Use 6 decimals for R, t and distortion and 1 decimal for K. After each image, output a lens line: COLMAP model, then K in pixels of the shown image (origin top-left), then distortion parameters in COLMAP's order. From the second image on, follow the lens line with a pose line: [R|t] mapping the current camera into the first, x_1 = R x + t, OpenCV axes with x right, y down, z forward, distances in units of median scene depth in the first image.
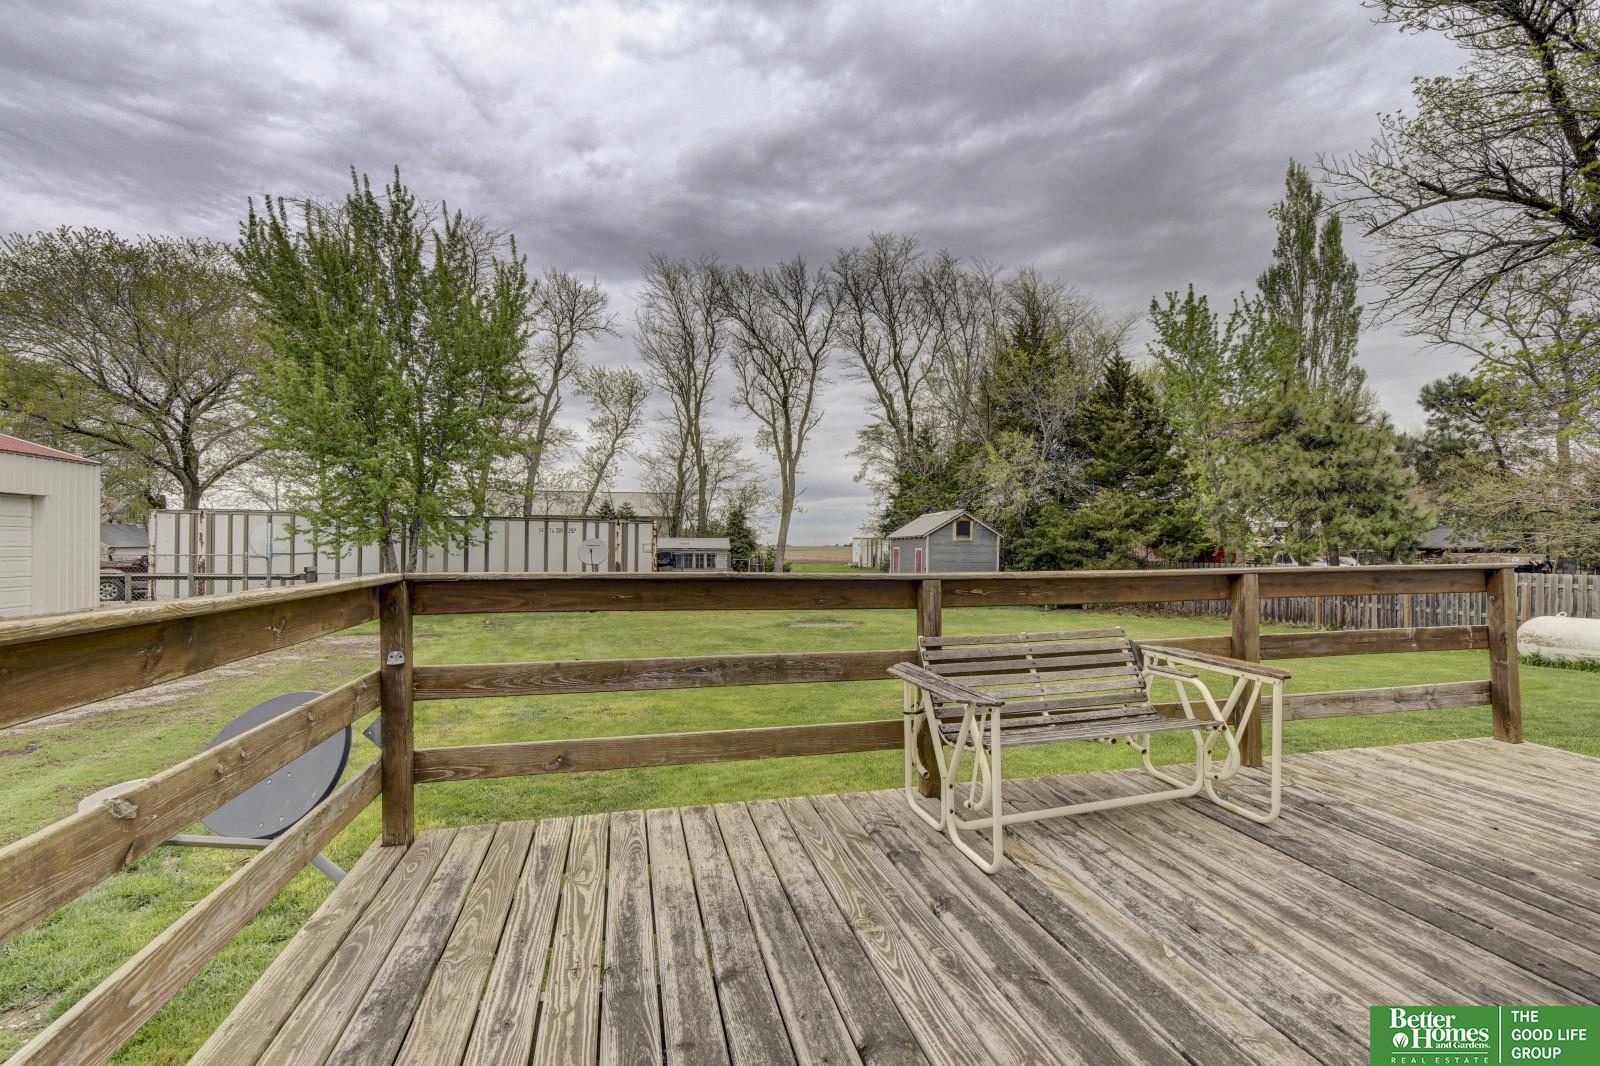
lens RADIAL K [[676.9, 0, 800.0], [0, 676.9, 533.0], [0, 0, 1]] dist [0.001482, 0.000087]
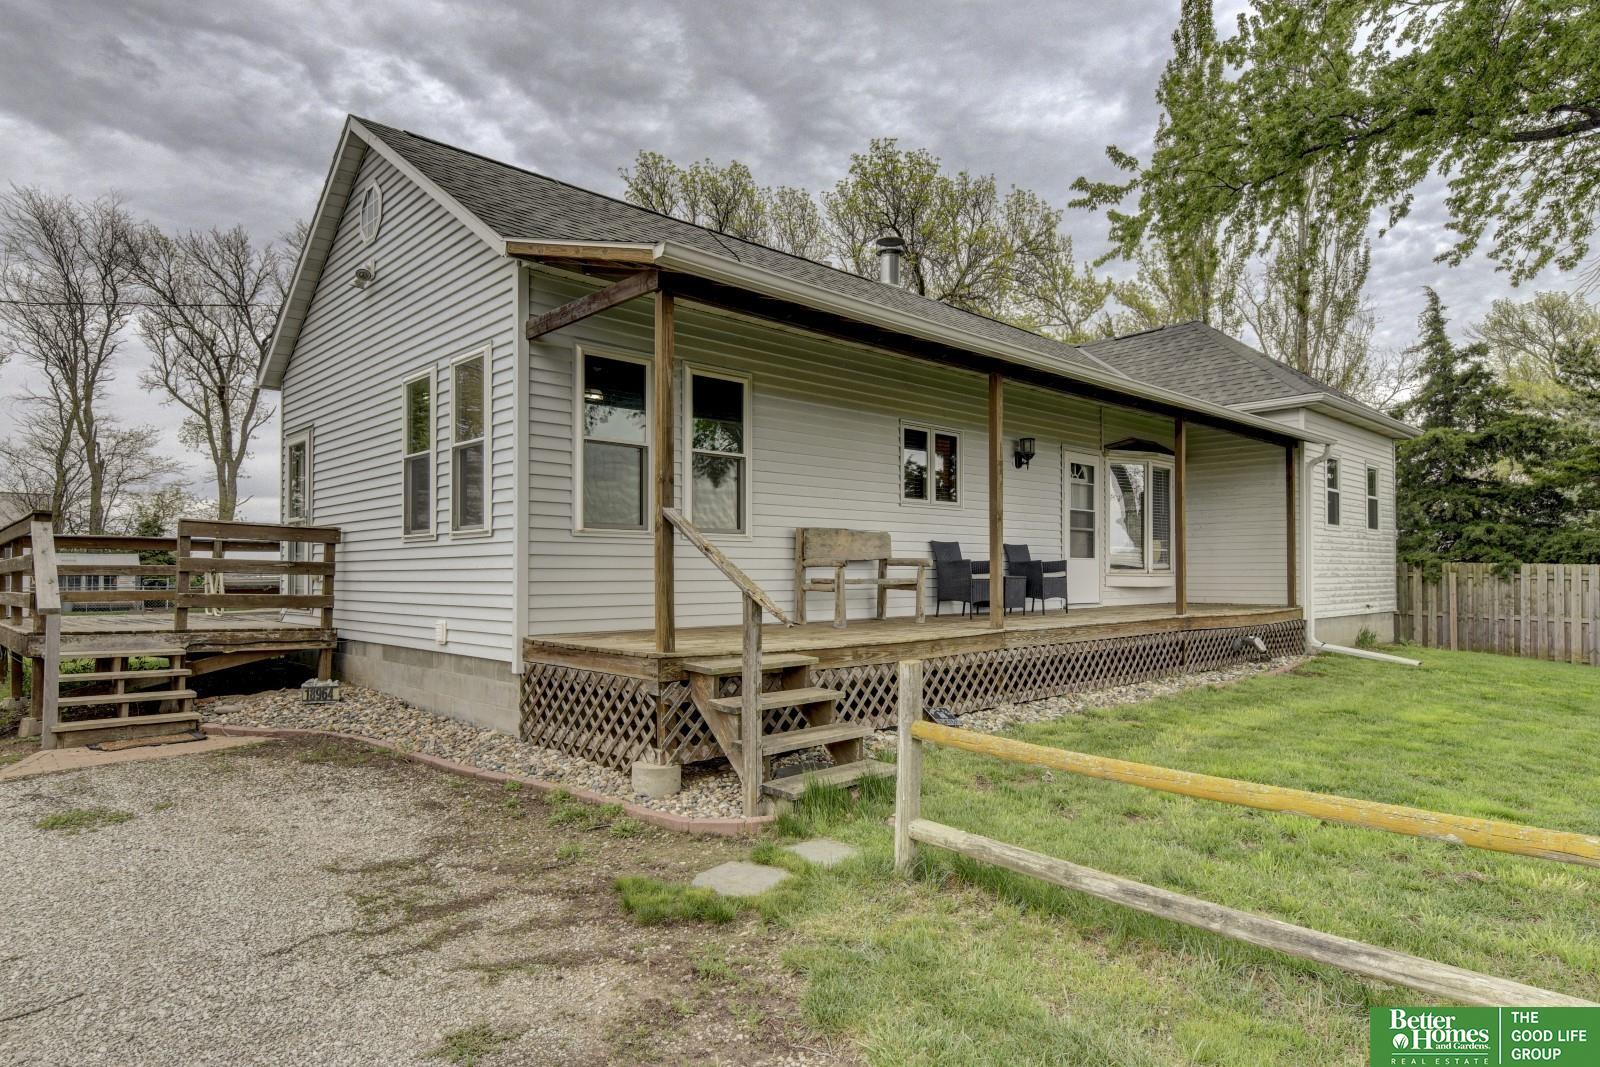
lens RADIAL K [[928.6, 0, 806.0], [0, 928.6, 555.1], [0, 0, 1]] dist [0.012380, 0.001046]
pose [[0.872793, 0.006260, 0.488050, 0.044884], [-0.001579, 0.999949, -0.010002, 0.017948], [-0.488088, 0.007959, 0.872758, -0.346339]]
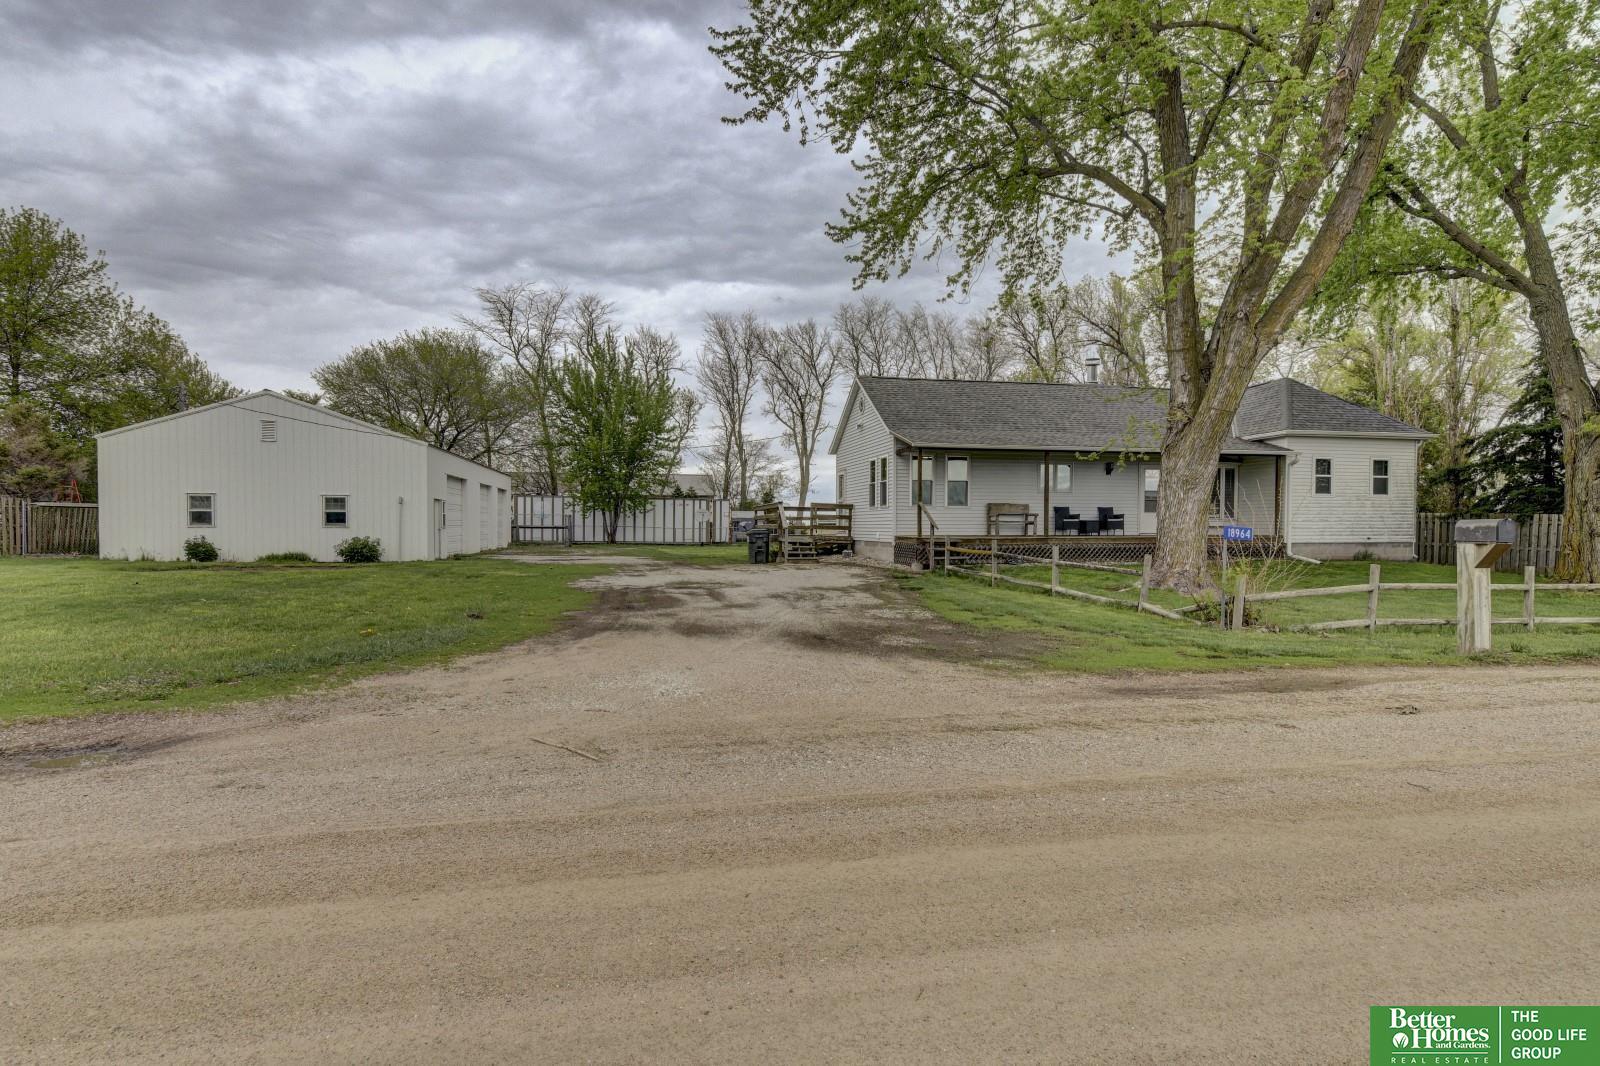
lens RADIAL K [[956.8, 0, 800.0], [0, 956.8, 533.0], [0, 0, 1]] dist [0.003388, 0.000079]
pose [[0.999460, 0.000210, -0.032868, 0.038432], [0.000337, 0.999862, 0.016622, 0.019179], [0.032867, -0.016624, 0.999321, -0.982926]]
